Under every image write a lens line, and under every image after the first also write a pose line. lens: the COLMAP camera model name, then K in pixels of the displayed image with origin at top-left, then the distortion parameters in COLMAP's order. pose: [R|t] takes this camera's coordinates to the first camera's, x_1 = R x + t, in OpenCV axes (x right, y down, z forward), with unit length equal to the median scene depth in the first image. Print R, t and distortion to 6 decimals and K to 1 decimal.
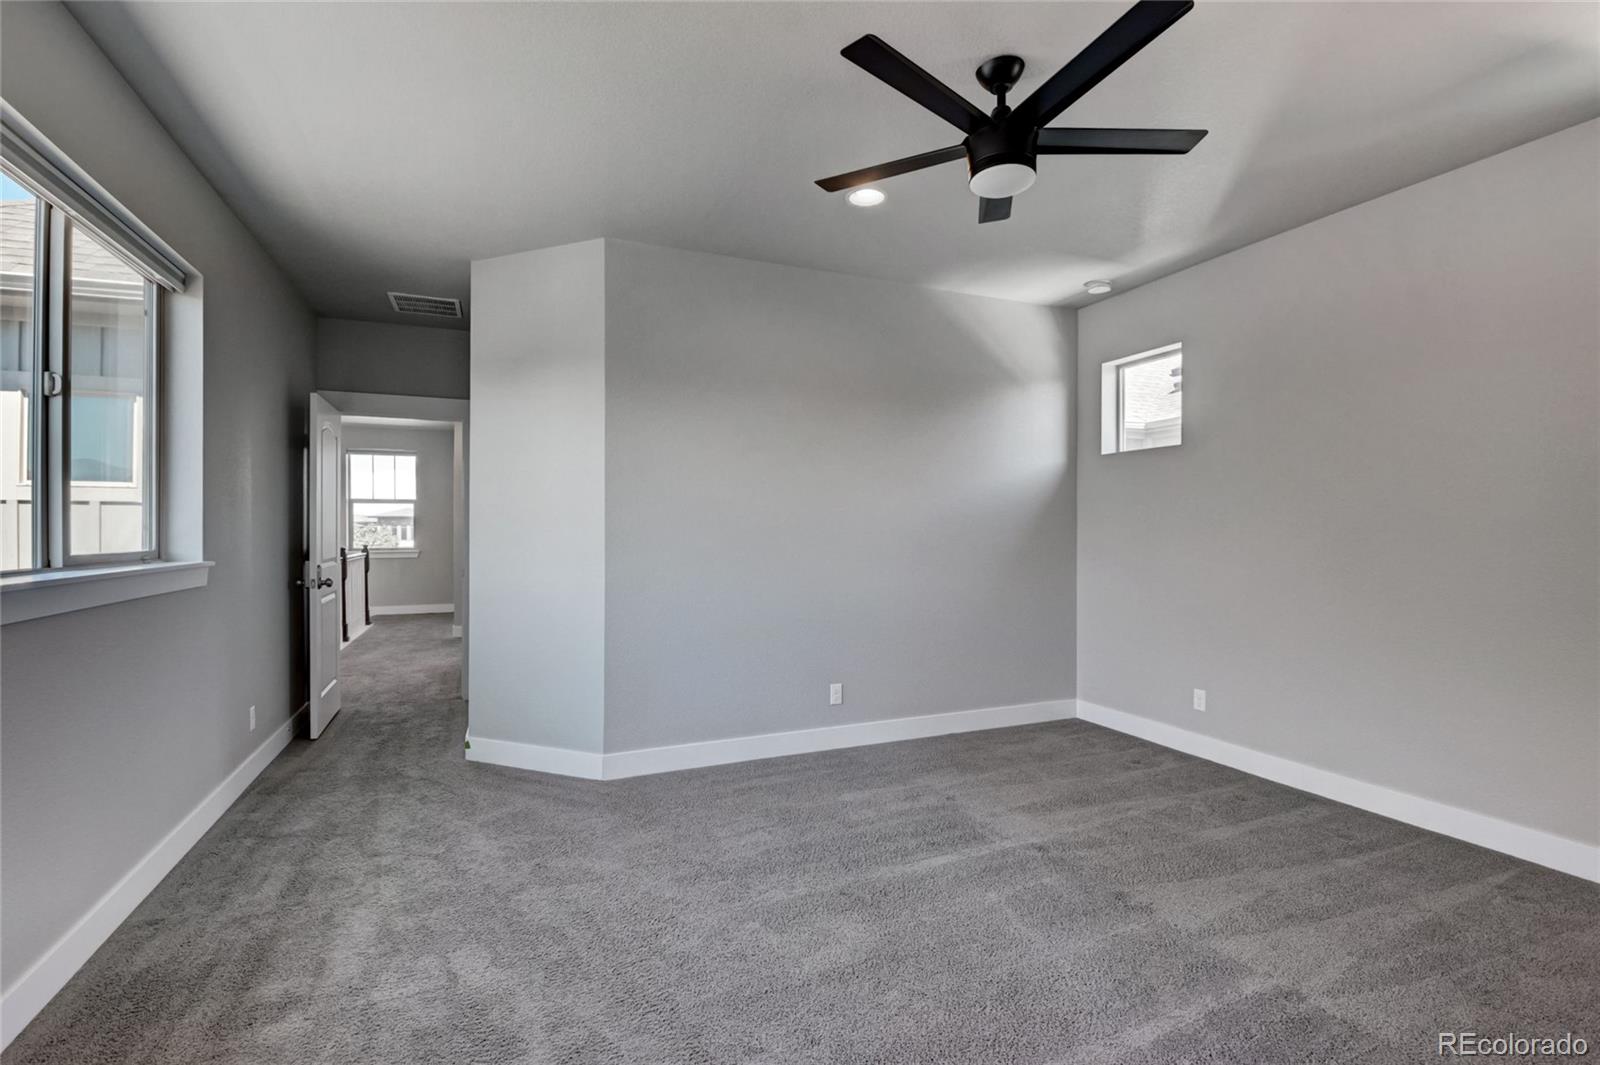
lens RADIAL K [[739.5, 0, 801.0], [0, 739.5, 540.5], [0, 0, 1]] dist [0.013758, -0.027663]
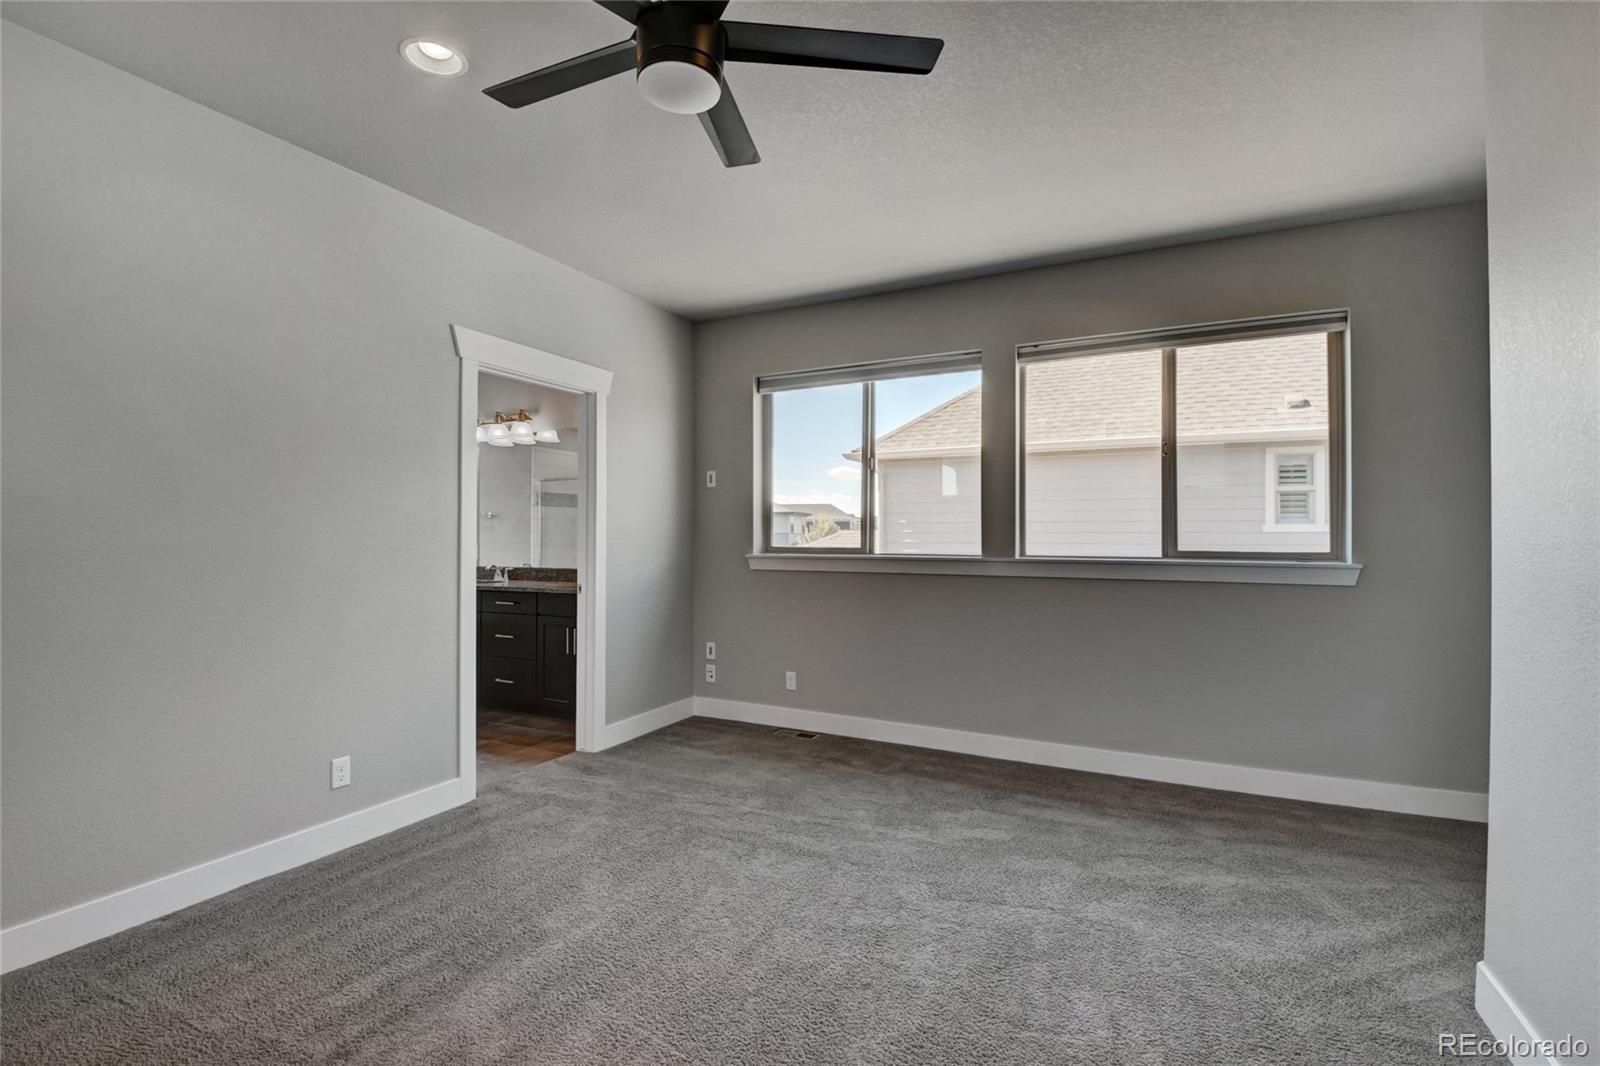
lens RADIAL K [[716.5, 0, 799.0], [0, 716.5, 525.0], [0, 0, 1]] dist [0.013918, -0.023973]
pose [[-0.768085, -0.009695, -0.640275, 0.583216], [-0.011559, 0.999932, -0.001275, -0.019884], [0.640244, 0.006422, -0.768145, 1.460530]]
